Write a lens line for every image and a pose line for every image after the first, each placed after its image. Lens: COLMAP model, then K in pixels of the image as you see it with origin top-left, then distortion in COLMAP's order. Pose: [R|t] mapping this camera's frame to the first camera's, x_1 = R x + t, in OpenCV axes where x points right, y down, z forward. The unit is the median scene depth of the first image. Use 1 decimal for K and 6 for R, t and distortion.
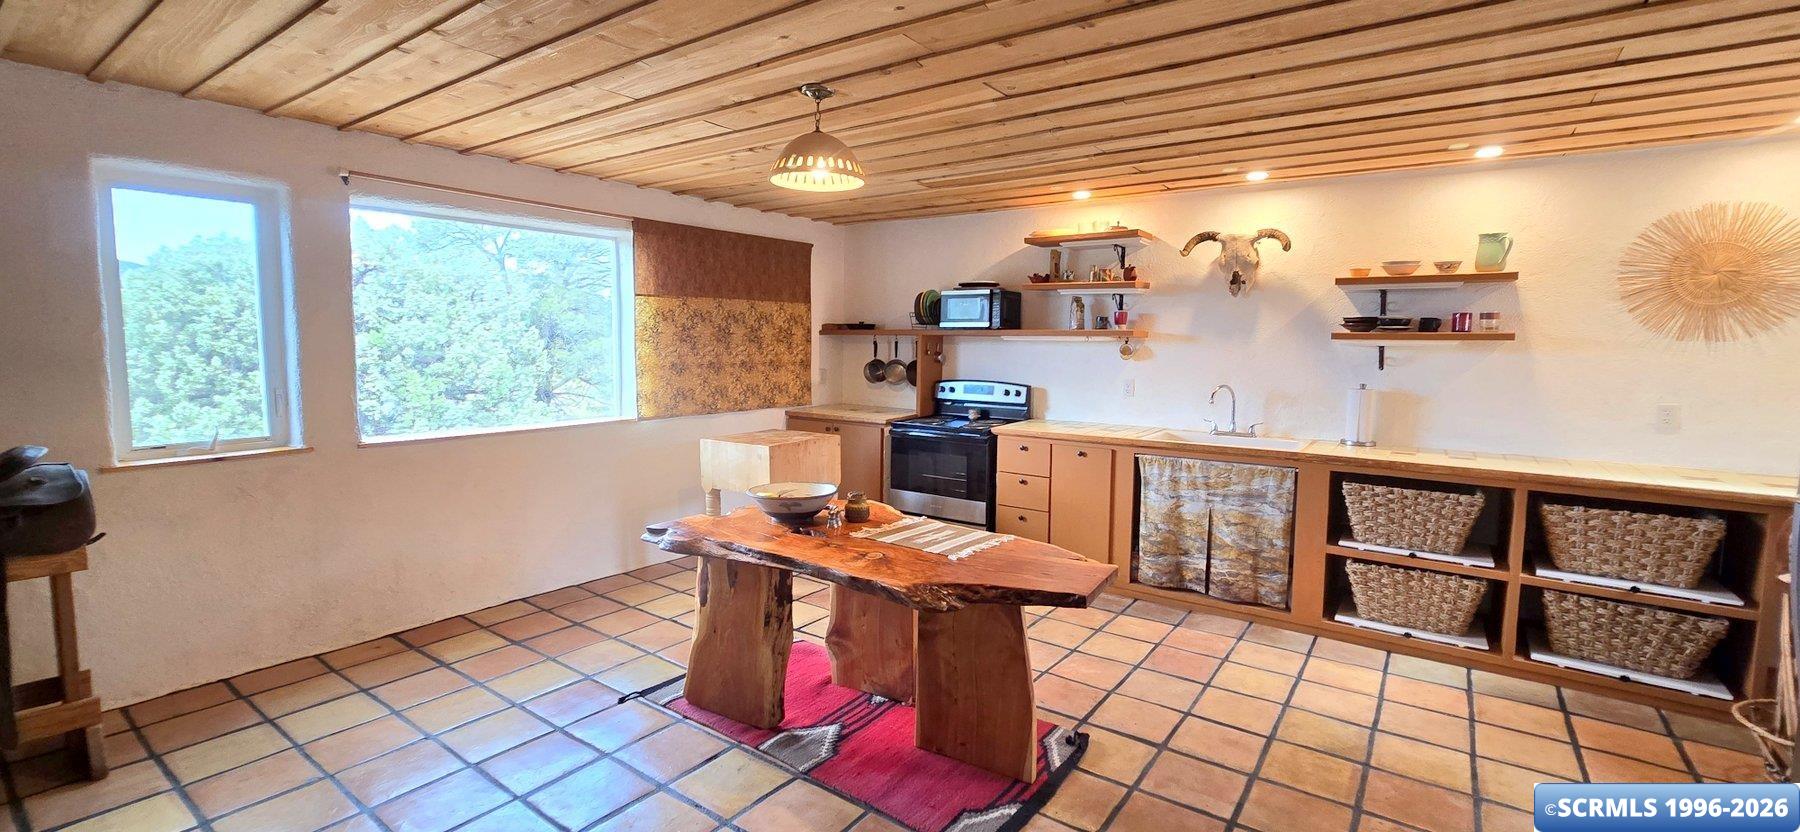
lens RADIAL K [[751.1, 0, 919.5], [0, 751.1, 404.9], [0, 0, 1]] dist [0.003242, 0.000425]
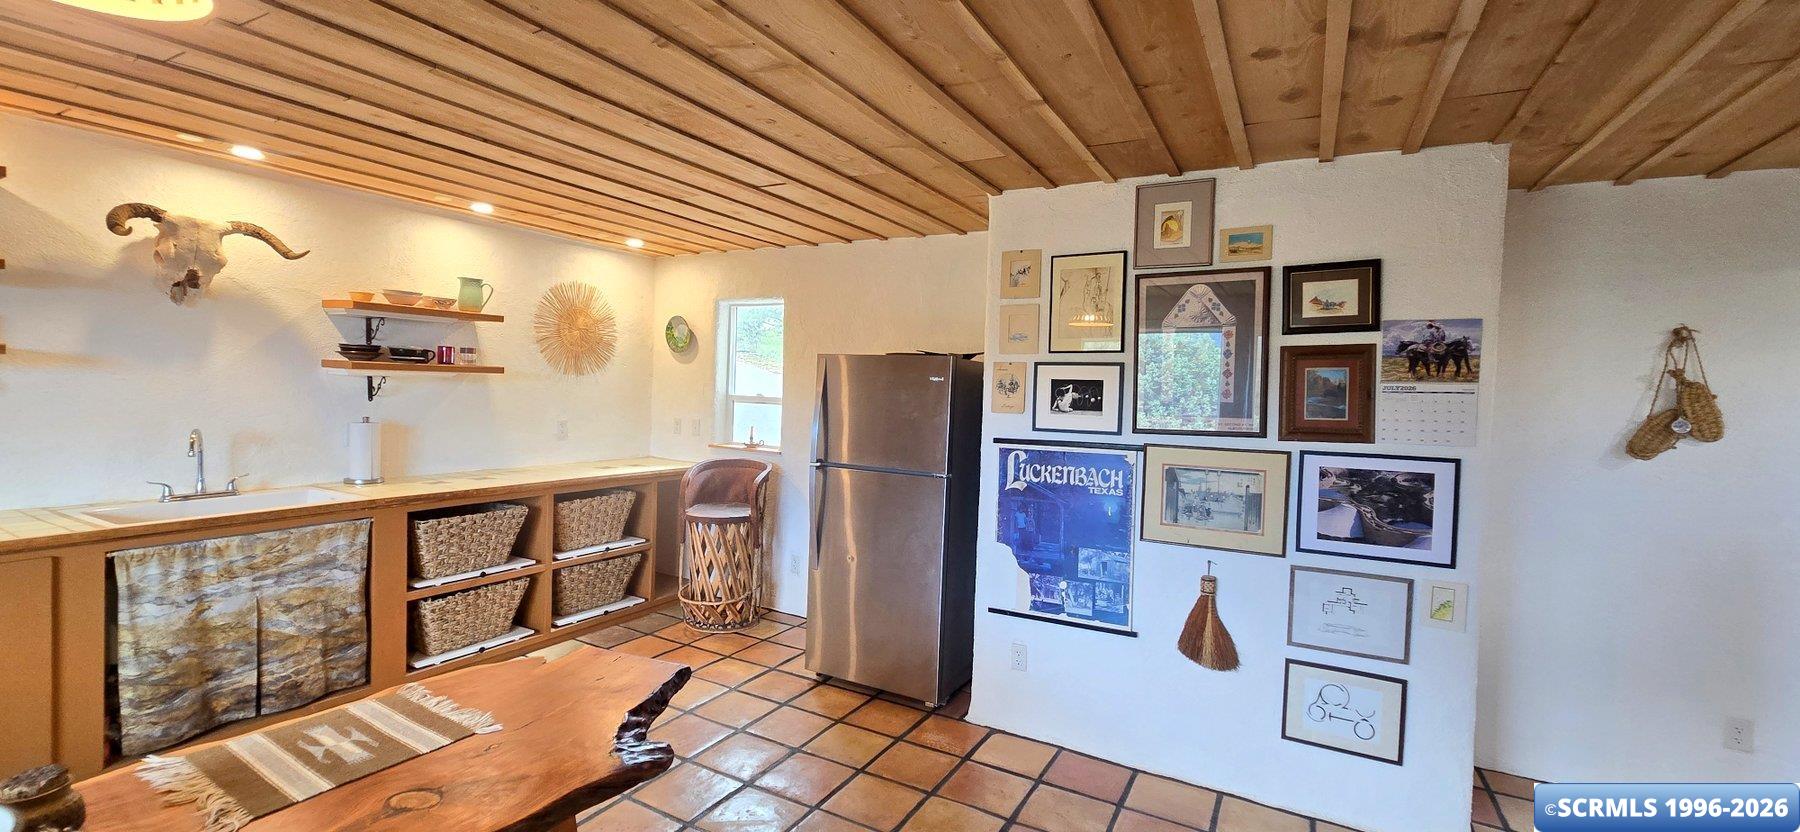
lens RADIAL K [[739.6, 0, 885.5], [0, 739.6, 412.2], [0, 0, 1]] dist [-0.001622, 0.000092]
pose [[-0.094294, -0.051359, 0.994219, -0.398283], [0.049013, 0.997218, 0.056162, -0.056417], [-0.994337, 0.054025, -0.091514, 0.471419]]
